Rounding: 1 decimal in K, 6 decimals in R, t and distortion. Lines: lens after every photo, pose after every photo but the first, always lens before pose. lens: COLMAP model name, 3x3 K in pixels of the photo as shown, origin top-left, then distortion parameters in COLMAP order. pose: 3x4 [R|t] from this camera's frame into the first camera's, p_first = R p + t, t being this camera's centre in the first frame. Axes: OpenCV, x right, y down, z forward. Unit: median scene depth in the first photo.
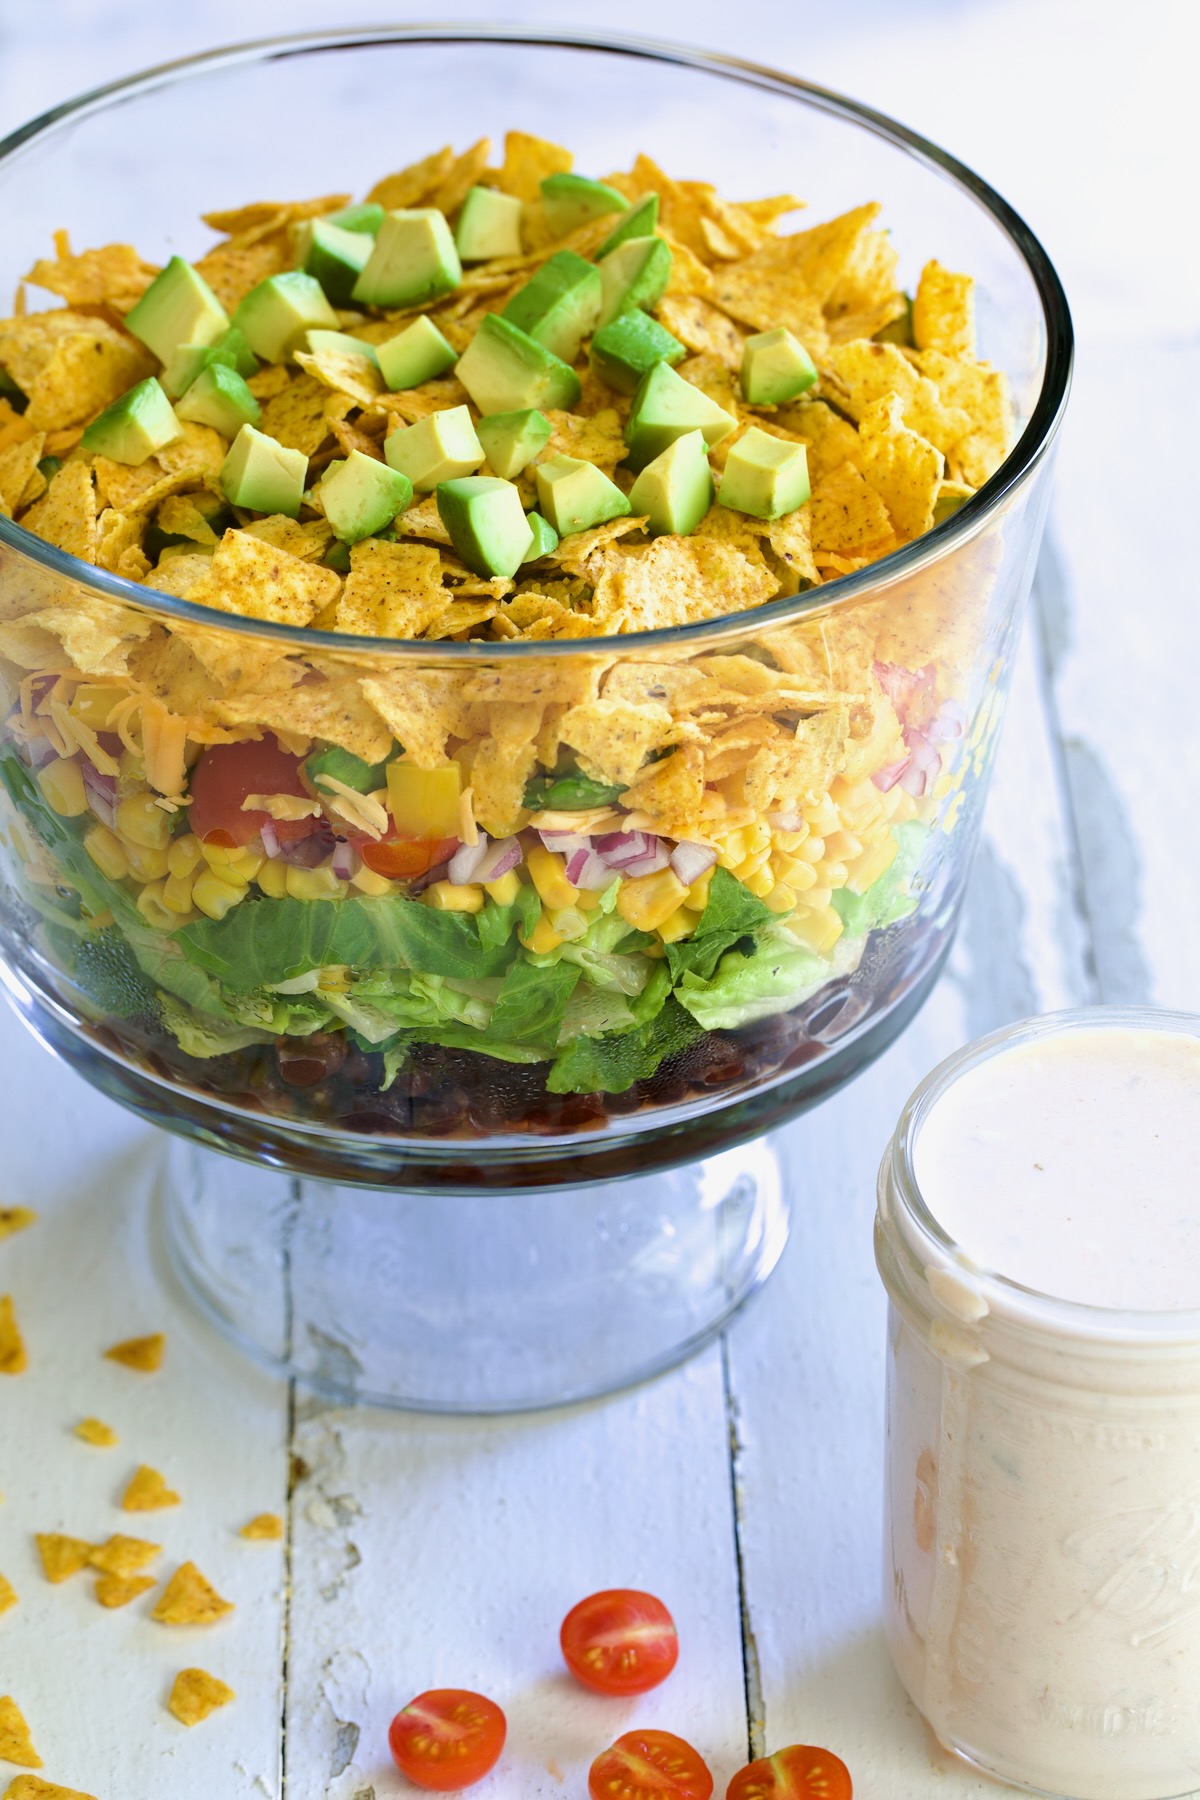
lens RADIAL K [[7429.5, 0, 600.0], [0, 7429.5, 900.0], [0, 0, 1]] dist [0.224205, -0.494157]
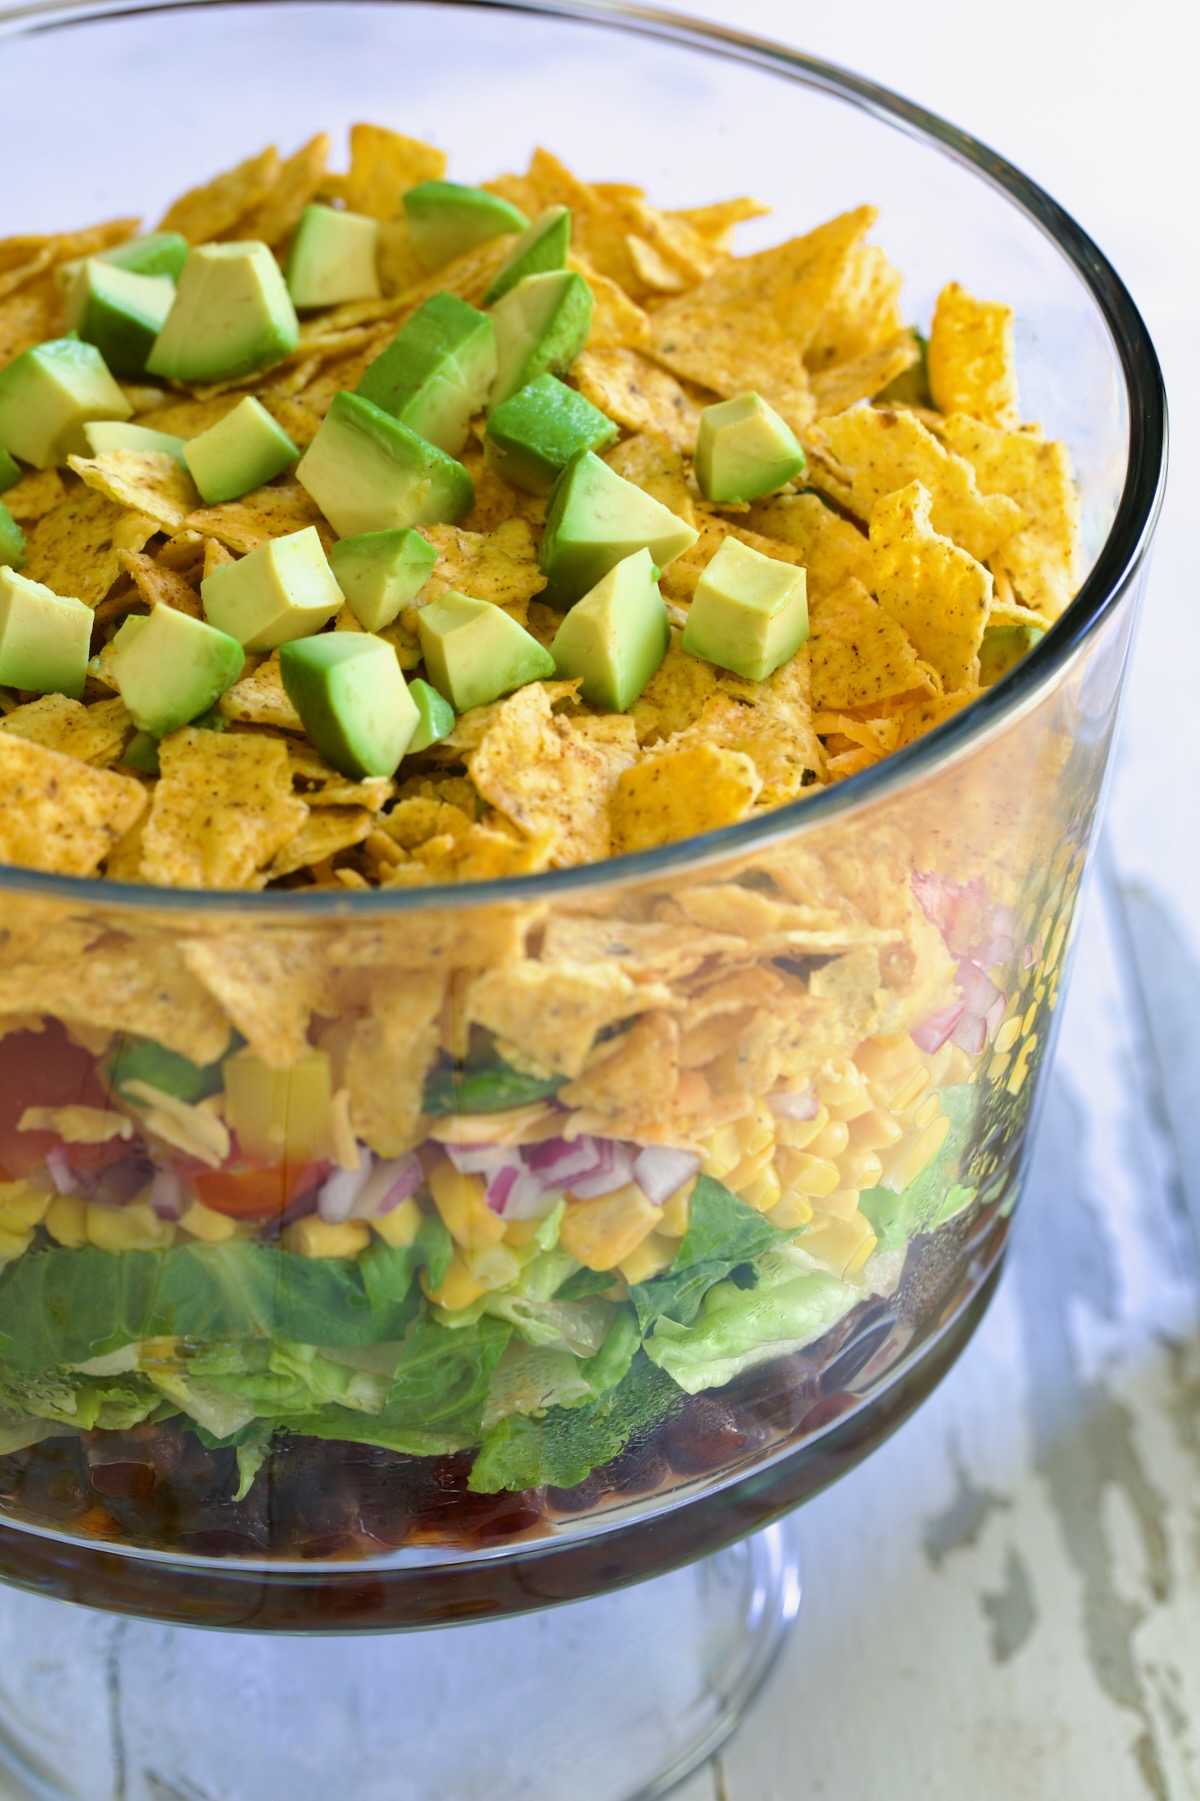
lens RADIAL K [[7433.6, 0, 600.0], [0, 7433.6, 900.5], [0, 0, 1]] dist [0.224205, -0.494157]
pose [[0.998919, -0.041425, 0.021074, -0.007317], [0.040994, 0.998949, 0.020492, -0.044606], [-0.021901, -0.019606, 0.999568, 0.293864]]
